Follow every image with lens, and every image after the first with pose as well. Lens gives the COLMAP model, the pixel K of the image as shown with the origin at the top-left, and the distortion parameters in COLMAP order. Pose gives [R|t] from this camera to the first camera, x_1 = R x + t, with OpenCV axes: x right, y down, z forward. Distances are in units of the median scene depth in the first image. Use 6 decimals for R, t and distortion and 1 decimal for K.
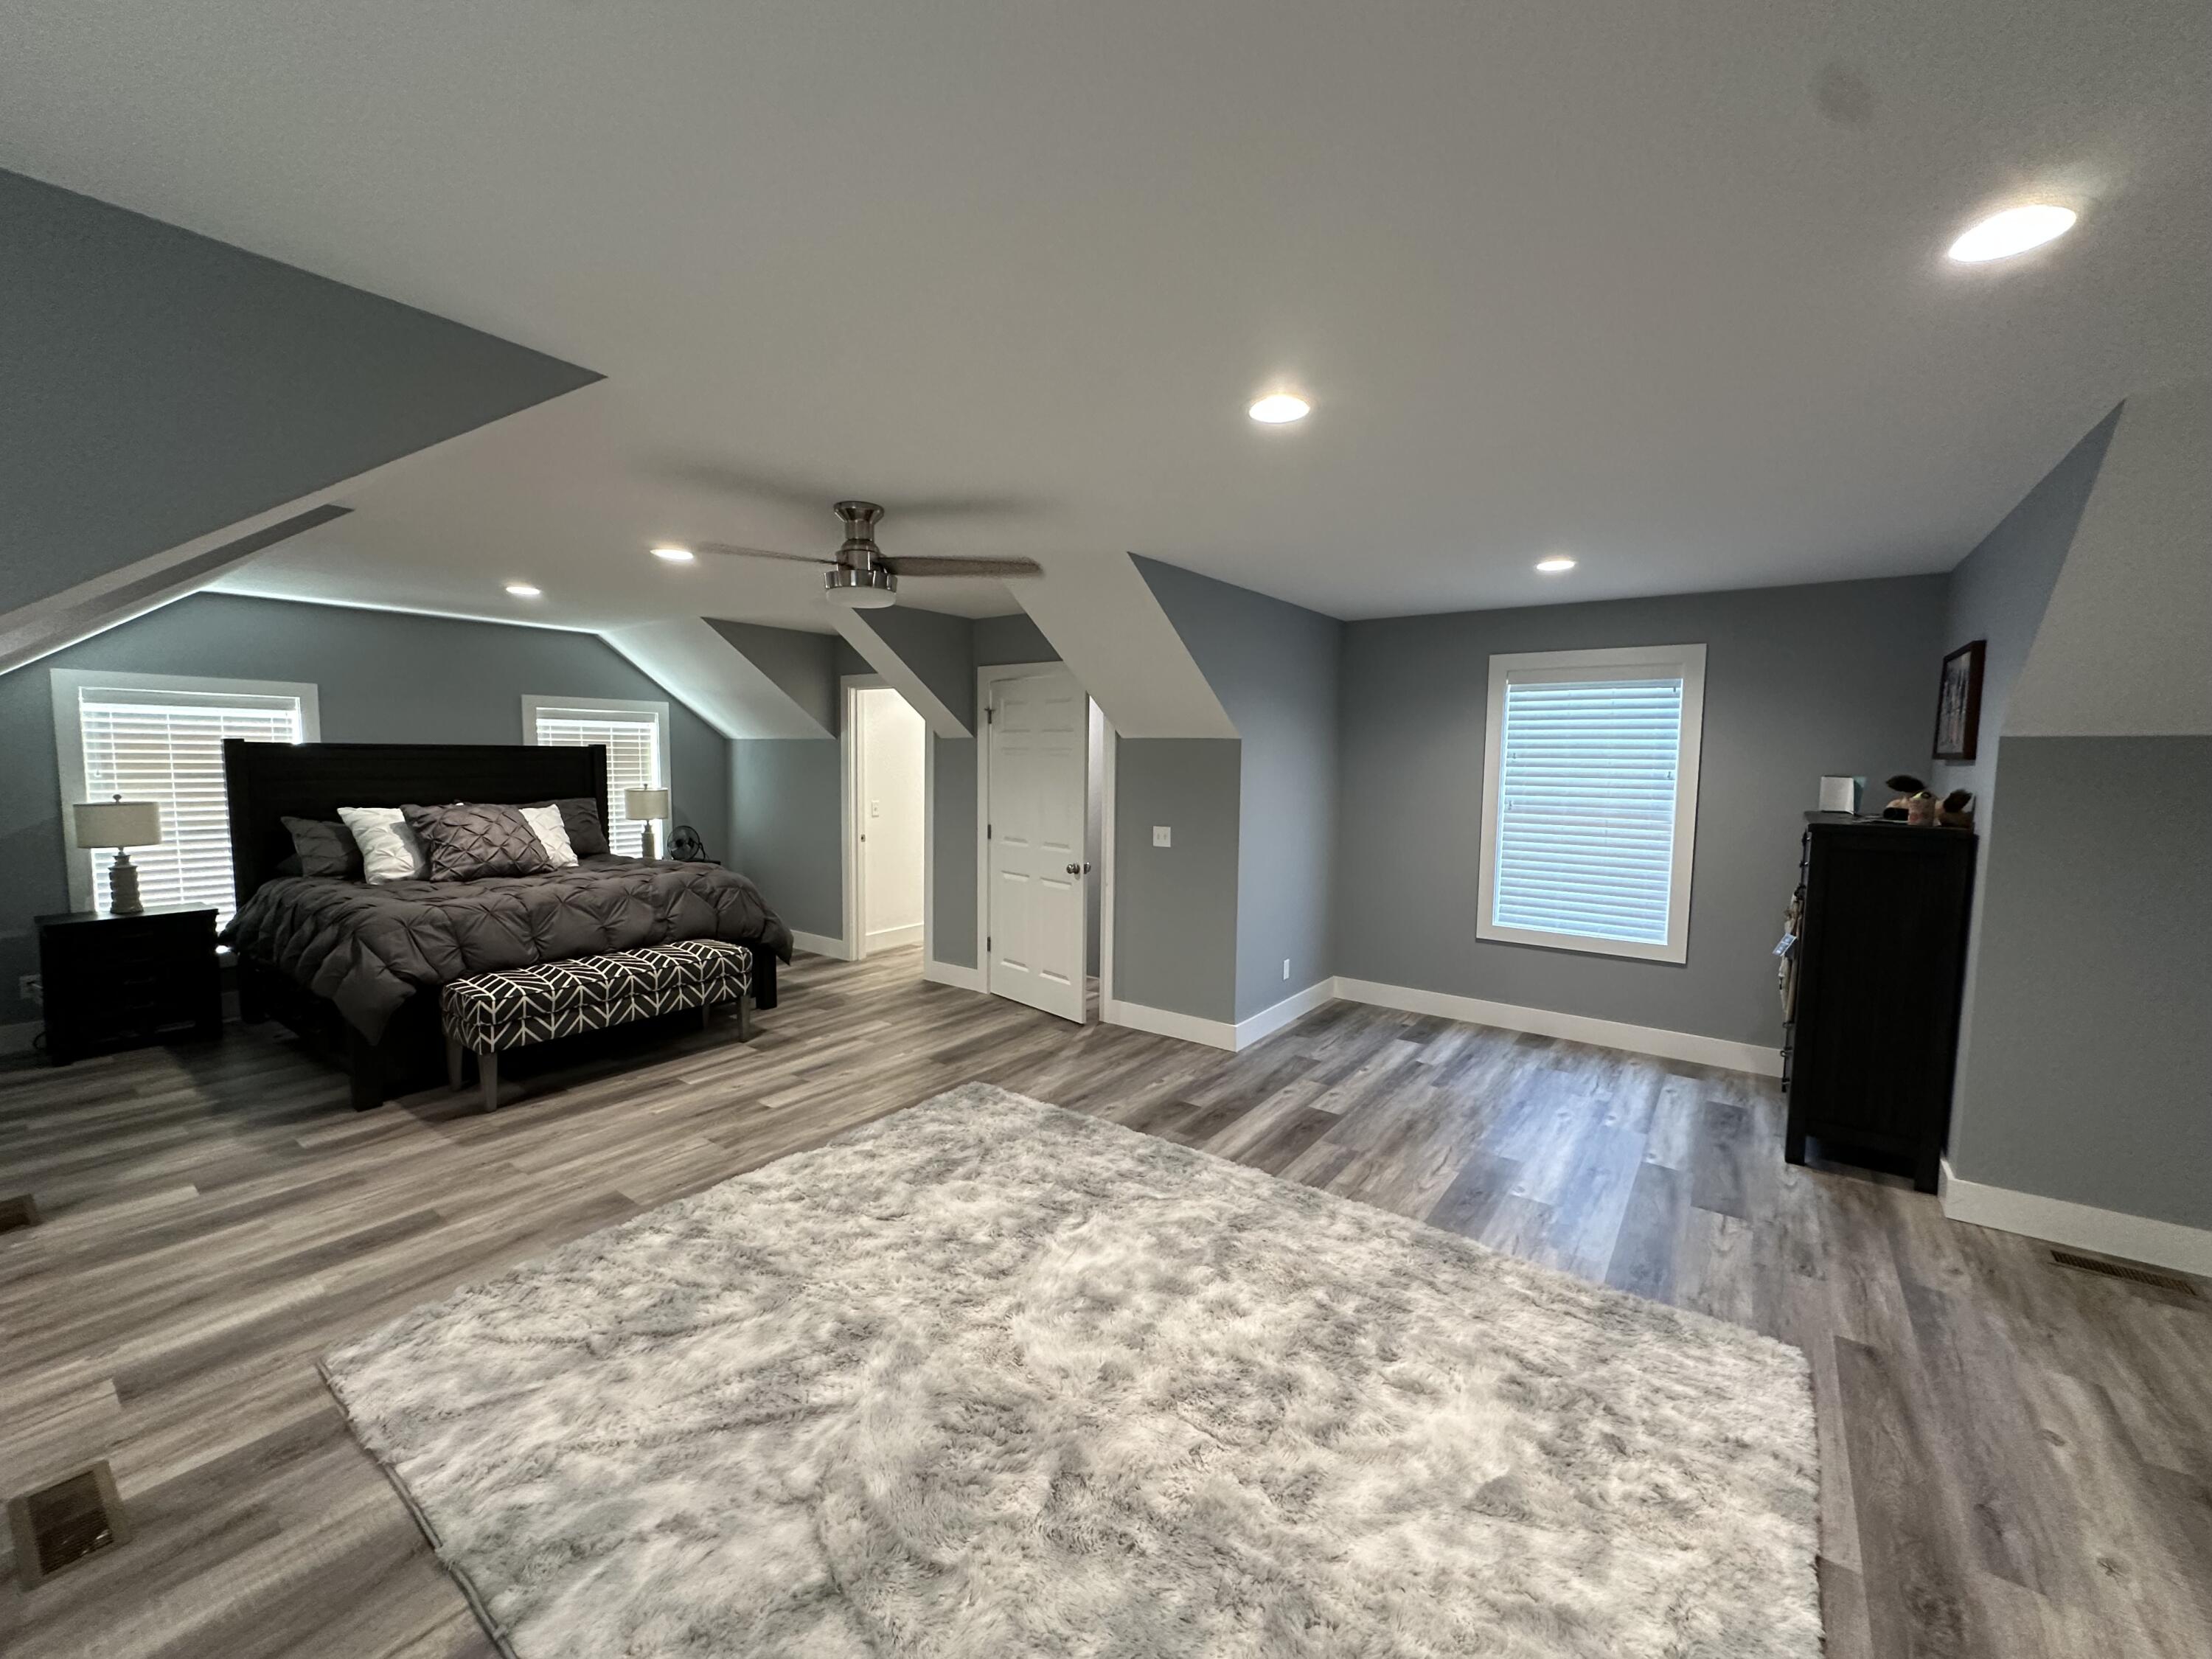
lens RADIAL K [[882.1, 0, 1102.9], [0, 882.1, 827.0], [0, 0, 1]] dist [-0.004329, 0.000329]
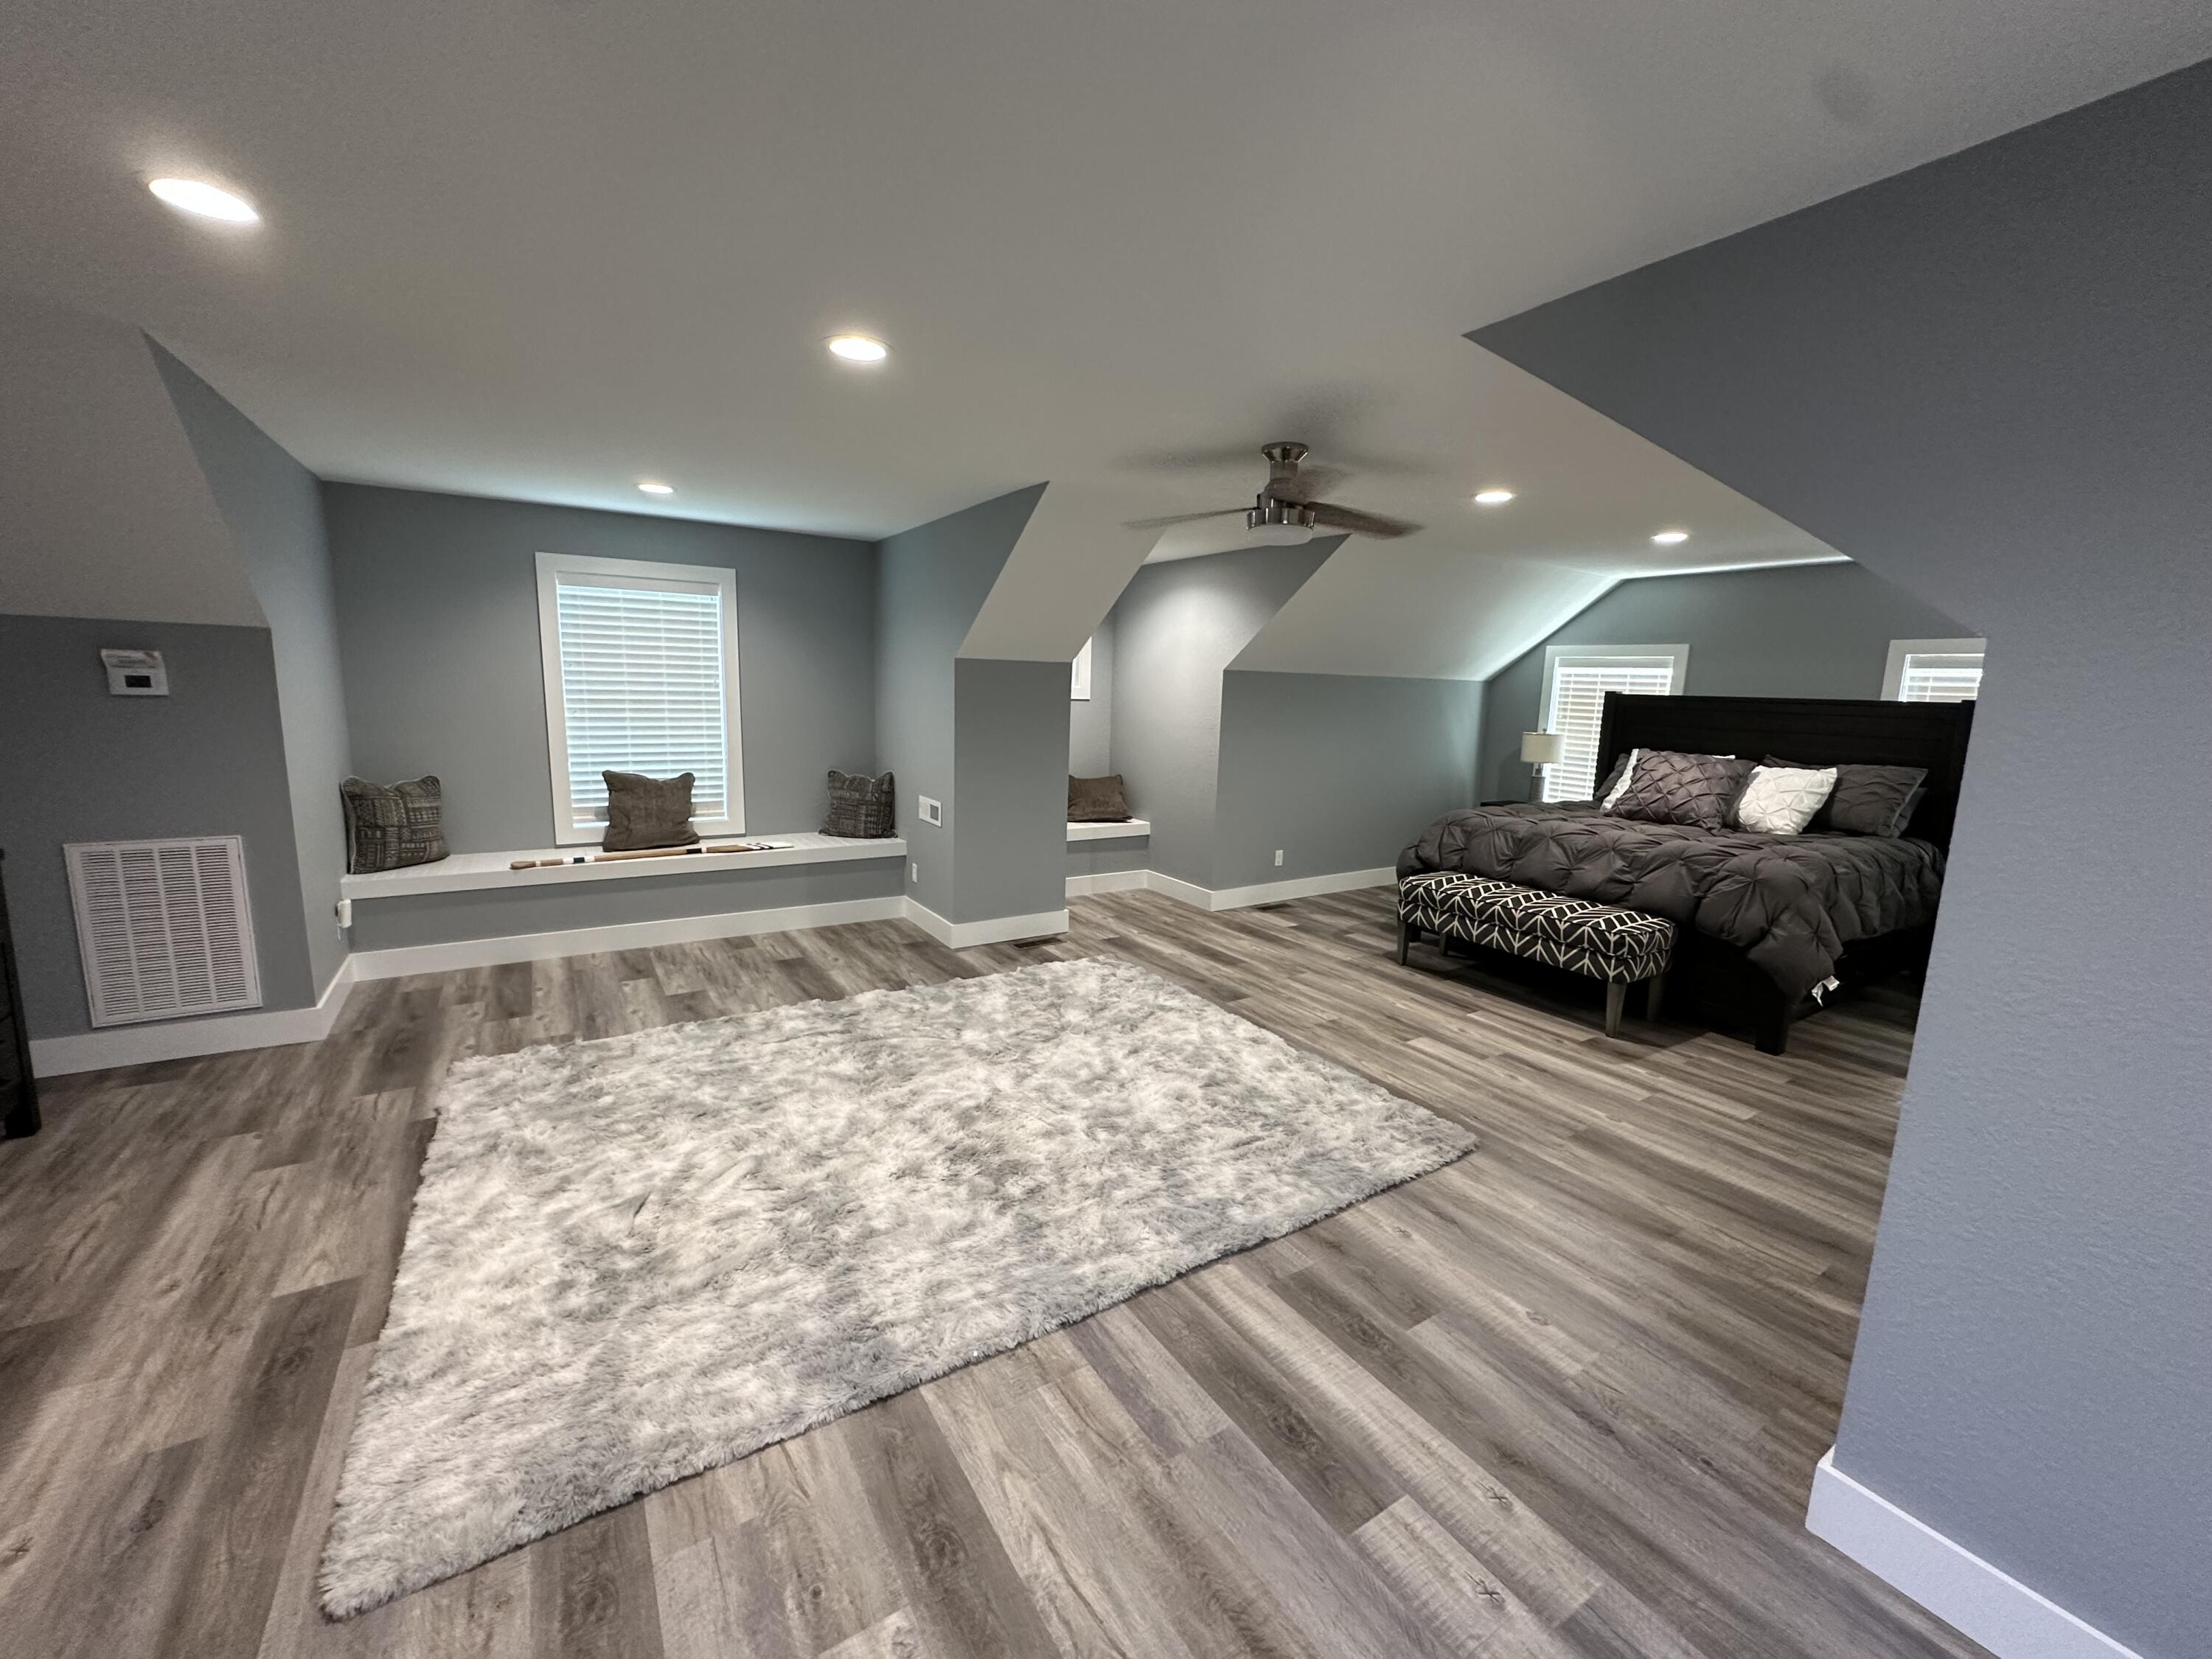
lens RADIAL K [[882.1, 0, 1105.7], [0, 882.1, 833.2], [0, 0, 1]] dist [-0.004329, 0.000329]
pose [[-0.355478, 0.134438, -0.924966, 0.664533], [-0.109873, 0.976731, 0.184188, -0.067083], [0.928204, 0.167104, -0.332435, 0.984915]]
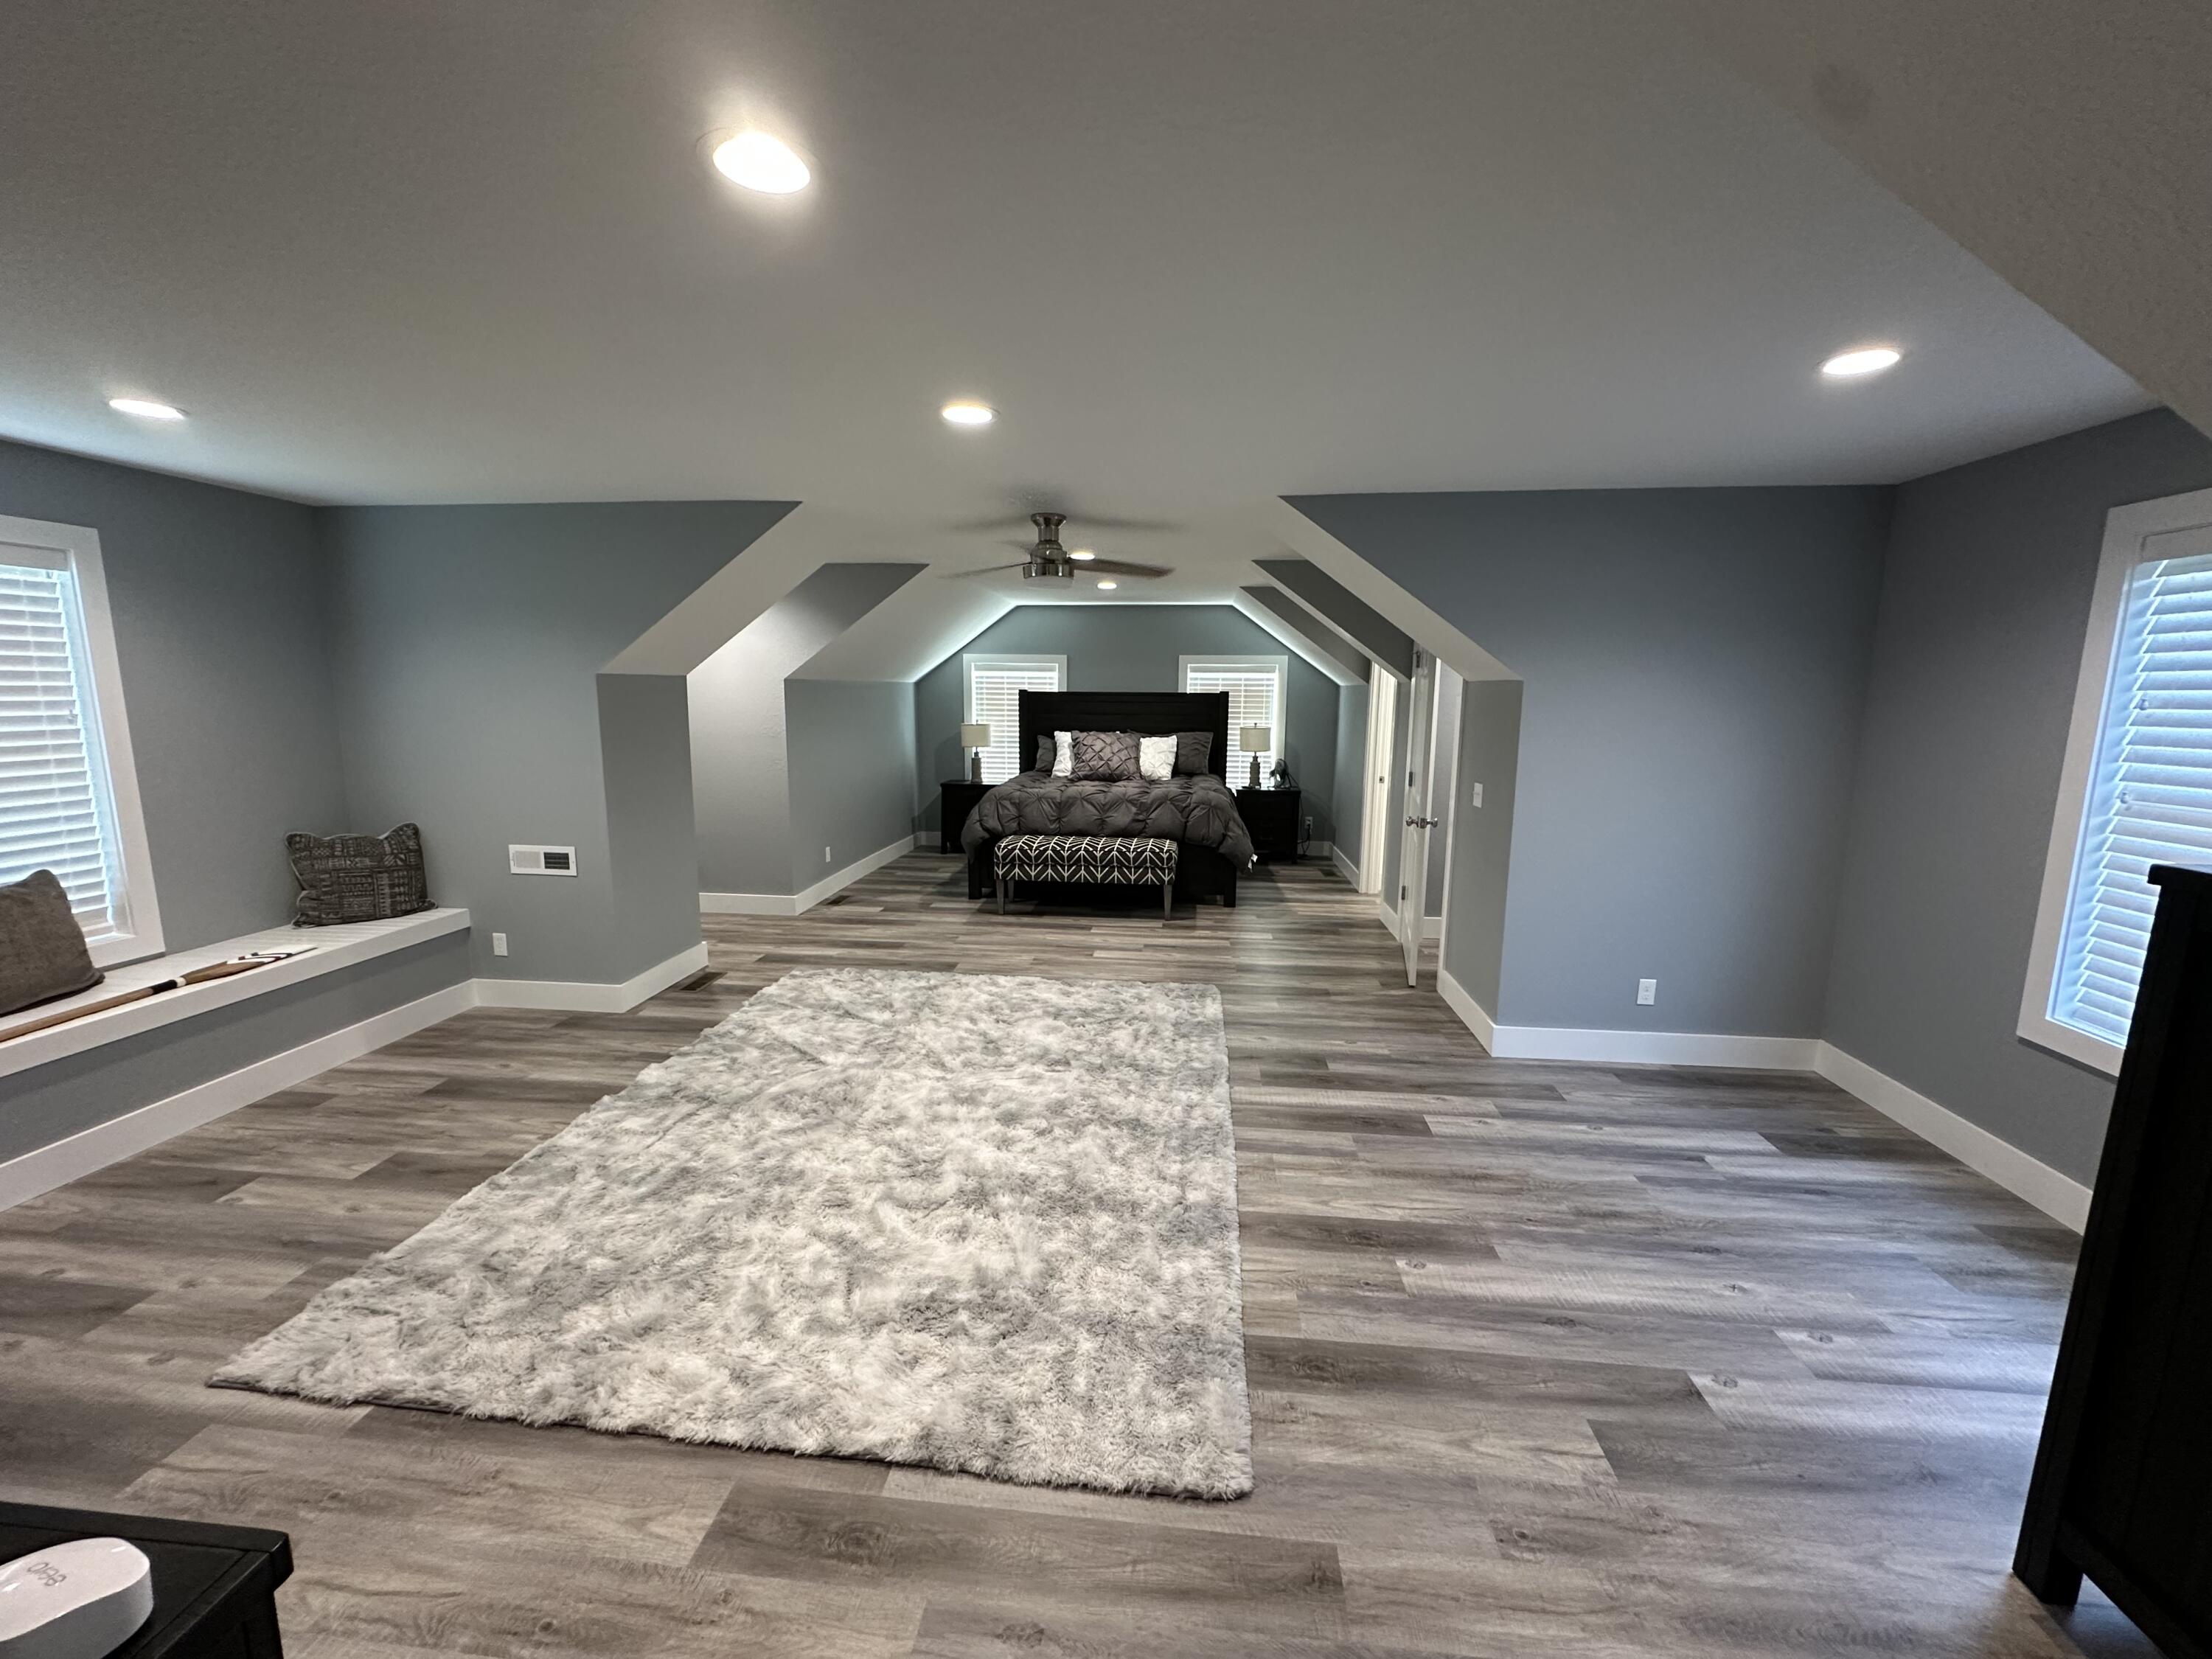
lens RADIAL K [[882.1, 0, 1105.4], [0, 882.1, 825.7], [0, 0, 1]] dist [-0.004329, 0.000329]
pose [[0.511552, 0.124071, -0.850247, 0.793264], [-0.072717, 0.992221, 0.101038, -0.025861], [0.856170, 0.010141, 0.516595, 0.302360]]
